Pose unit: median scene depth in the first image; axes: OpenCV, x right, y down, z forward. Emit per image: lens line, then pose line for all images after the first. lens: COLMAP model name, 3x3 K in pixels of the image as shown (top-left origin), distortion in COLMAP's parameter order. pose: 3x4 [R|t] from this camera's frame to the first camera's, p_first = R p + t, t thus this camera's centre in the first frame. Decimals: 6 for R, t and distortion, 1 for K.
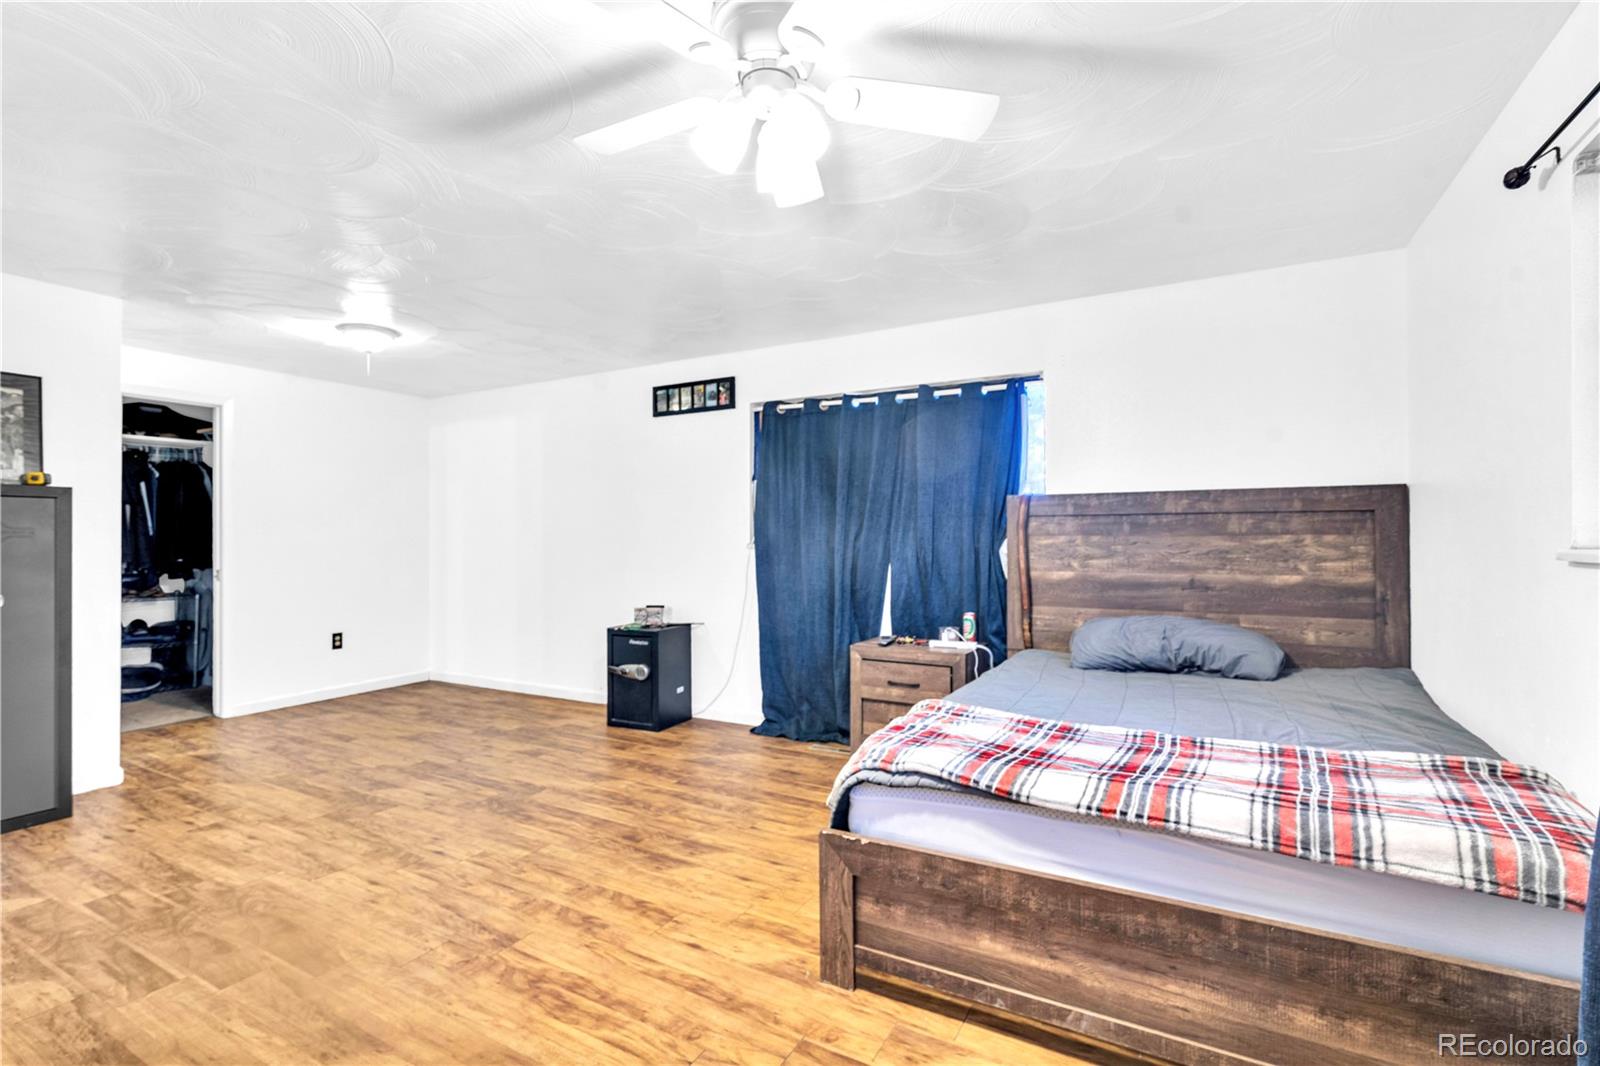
lens RADIAL K [[744.9, 0, 804.2], [0, 744.9, 531.8], [0, 0, 1]] dist [0.001395, 0.000758]
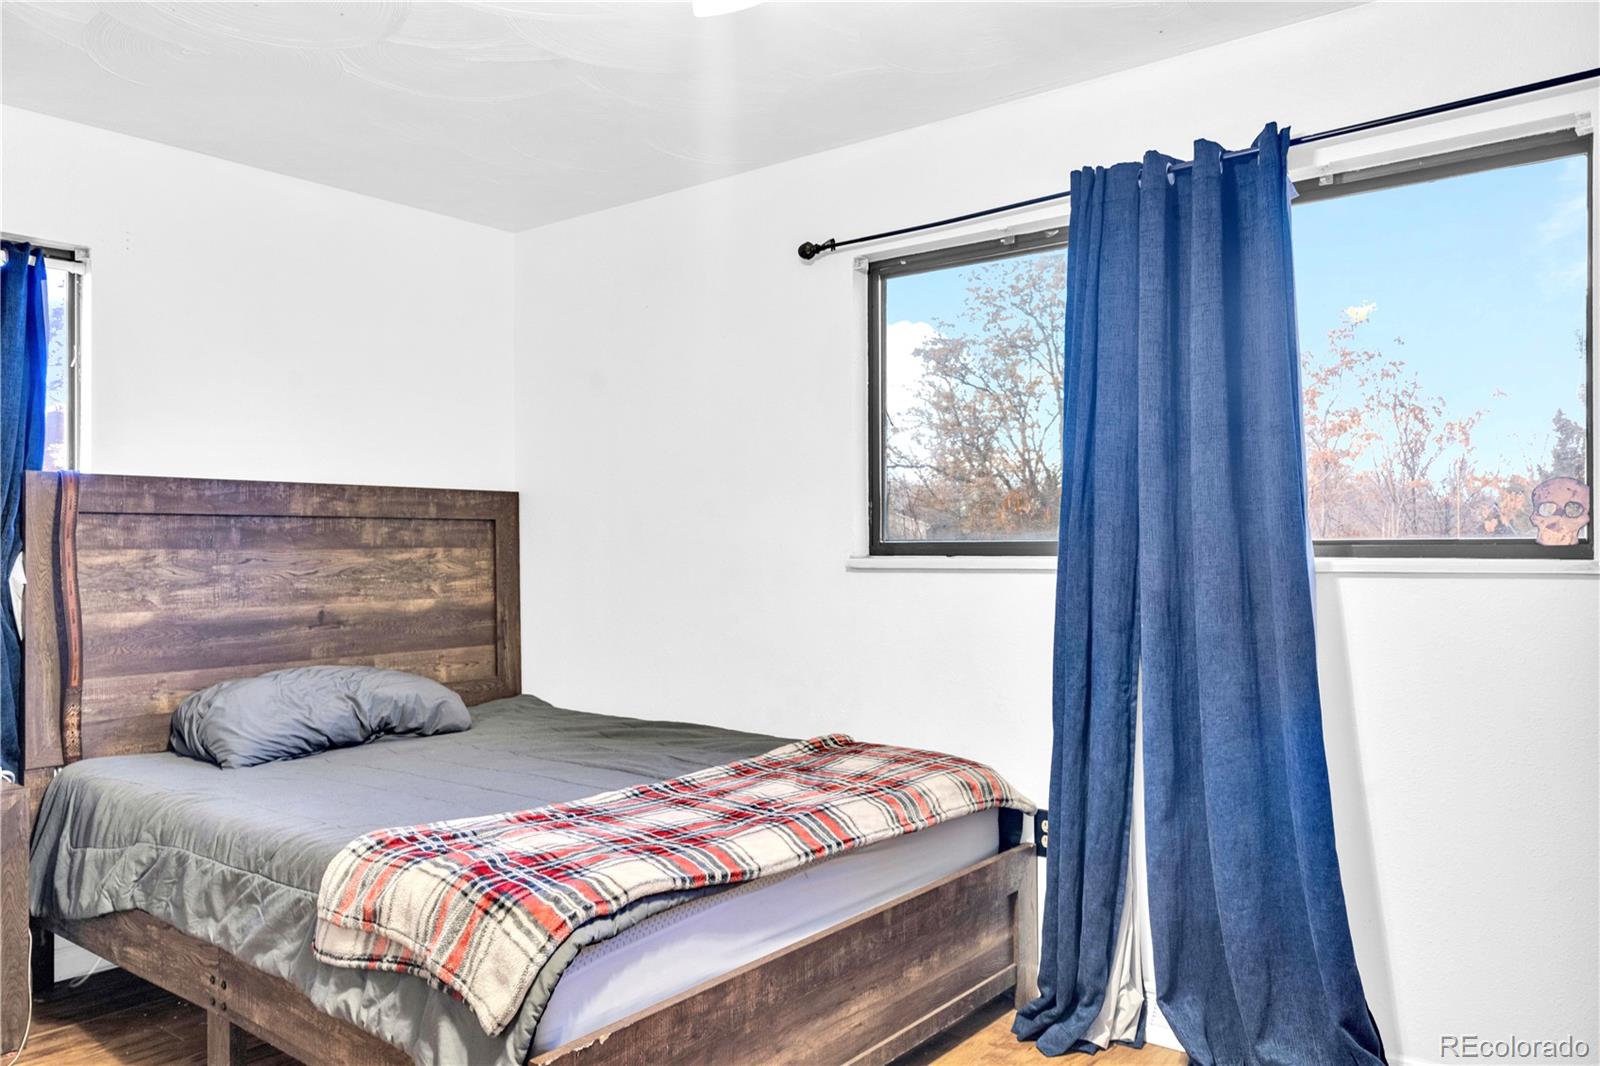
lens RADIAL K [[1157.7, 0, 800.0], [0, 1157.7, 533.0], [0, 0, 1]] dist [0.003611, 0.004952]
pose [[0.165845, 0.014510, 0.986045, -0.496411], [-0.002097, 0.999895, -0.014362, 0.005093], [-0.986150, 0.000314, 0.165858, 0.397386]]
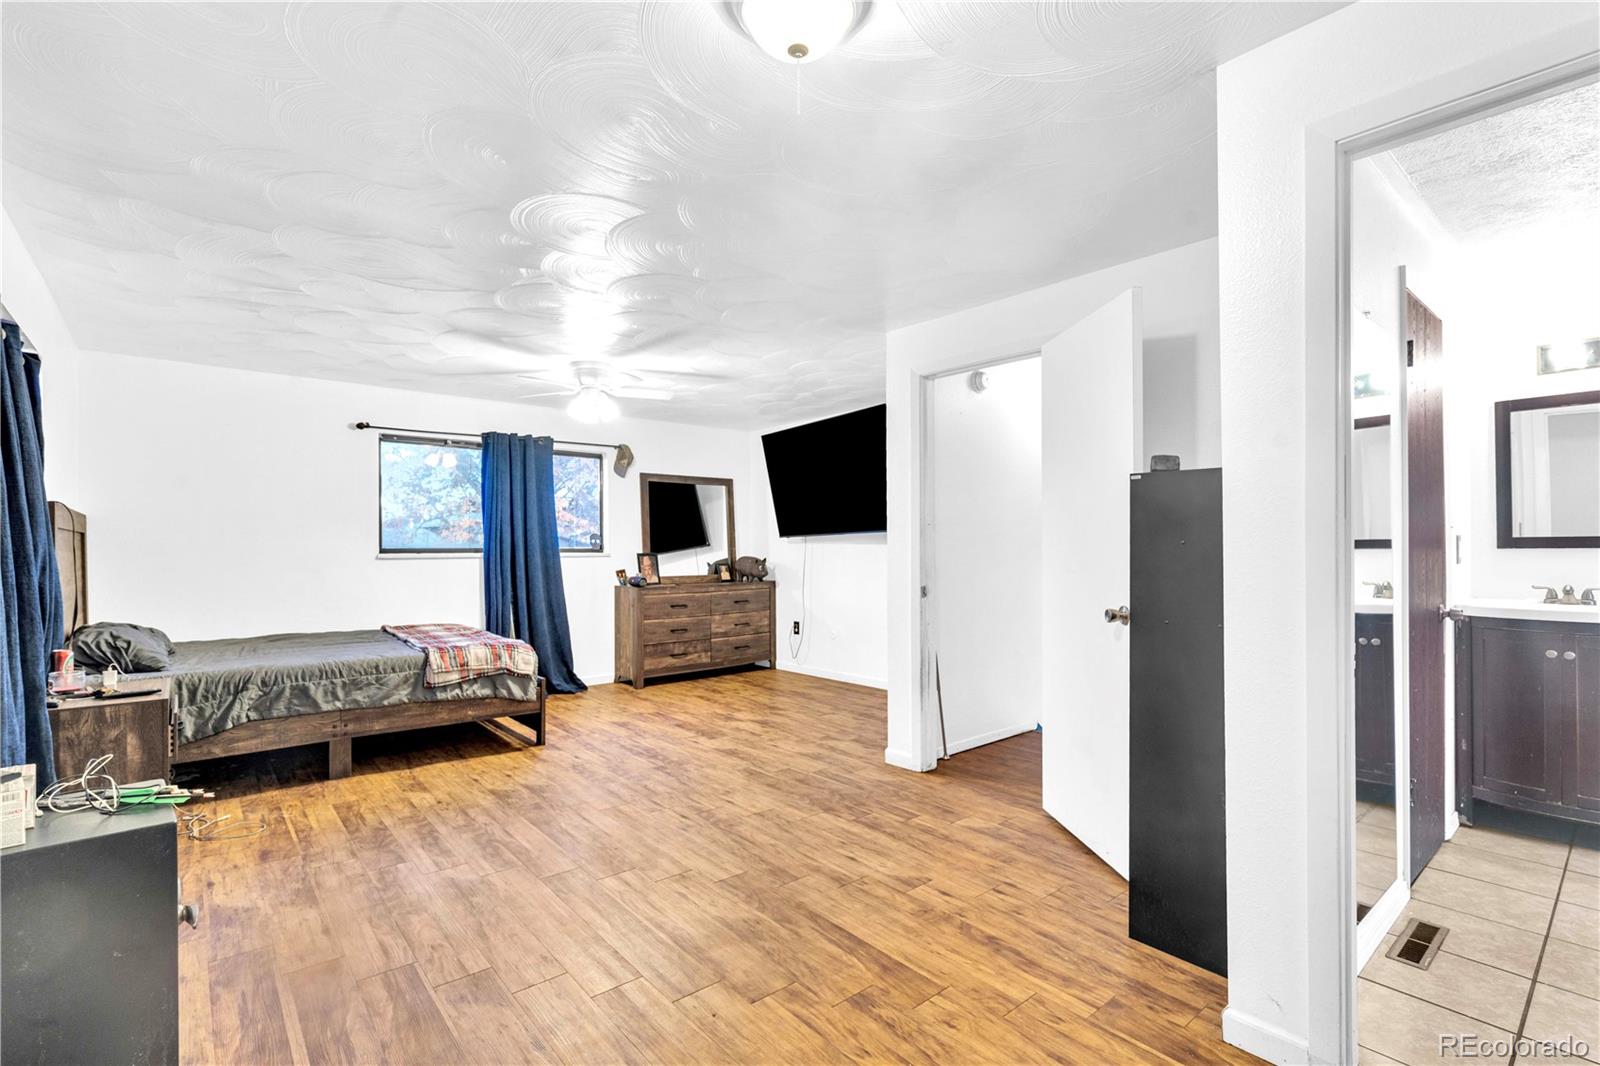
lens RADIAL K [[734.5, 0, 794.2], [0, 734.5, 530.3], [0, 0, 1]] dist [-0.003612, 0.000556]
pose [[-0.932509, 0.017570, 0.360719, -0.905313], [0.006051, 0.999436, -0.033037, 0.017614], [-0.361096, -0.028624, -0.932089, 1.704850]]
